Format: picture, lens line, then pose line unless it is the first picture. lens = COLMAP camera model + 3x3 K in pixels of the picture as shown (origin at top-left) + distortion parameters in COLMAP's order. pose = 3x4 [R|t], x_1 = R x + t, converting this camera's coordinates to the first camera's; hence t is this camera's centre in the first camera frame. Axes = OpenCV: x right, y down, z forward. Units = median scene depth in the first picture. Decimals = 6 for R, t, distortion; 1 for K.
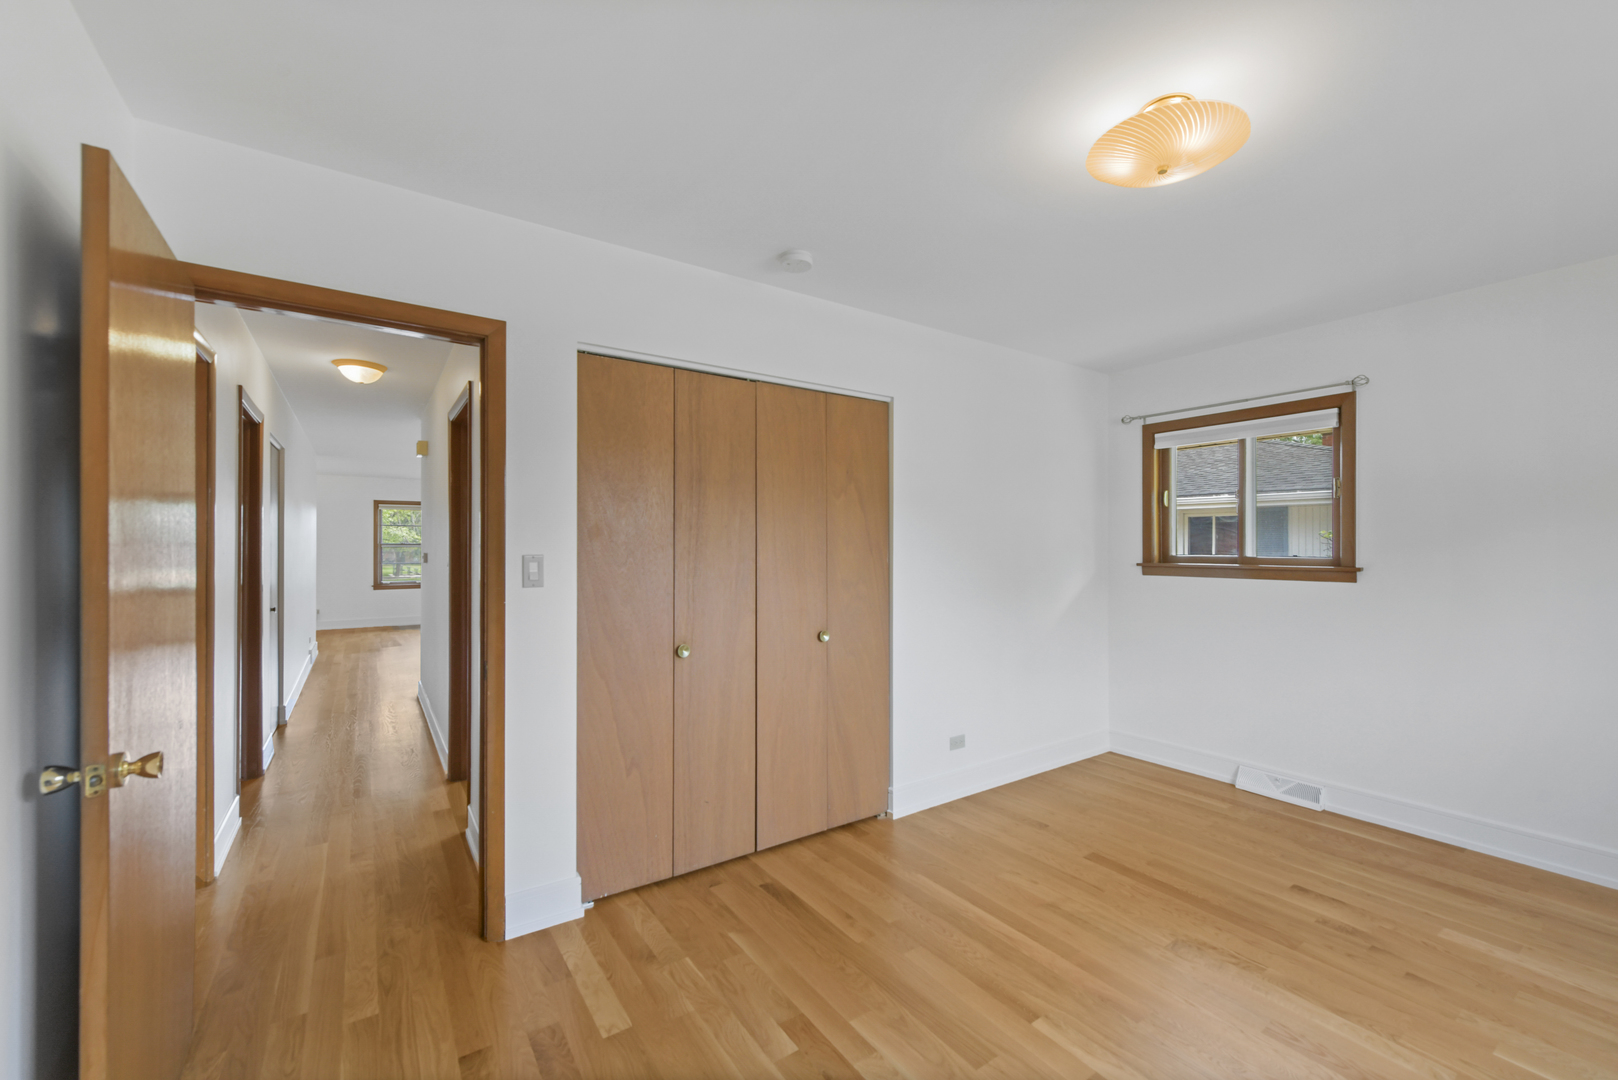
lens RADIAL K [[637.8, 0, 809.0], [0, 637.8, 540.0], [0, 0, 1]] dist [0.000074, -0.000023]
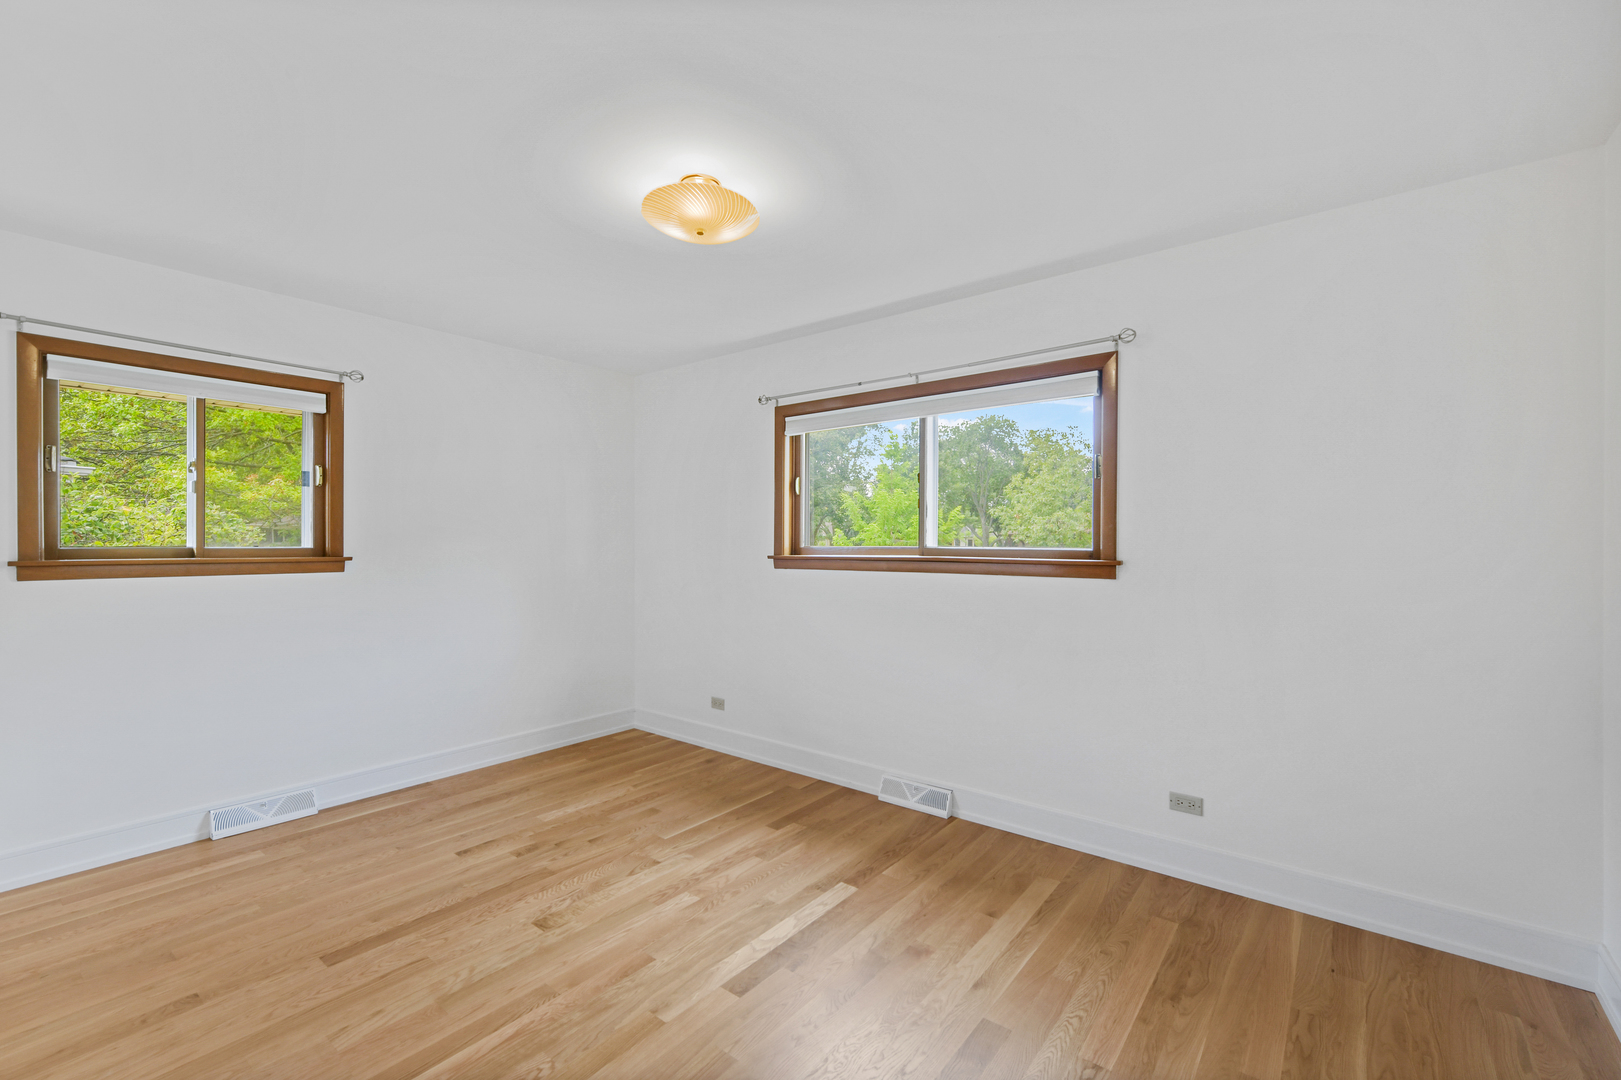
lens RADIAL K [[662.2, 0, 819.4], [0, 662.2, 547.0], [0, 0, 1]] dist [0.009294, -0.000056]
pose [[-0.284451, -0.007988, 0.958657, -0.425990], [-0.017555, 0.999841, 0.003122, 0.011169], [-0.958530, -0.015942, -0.284546, 0.659145]]
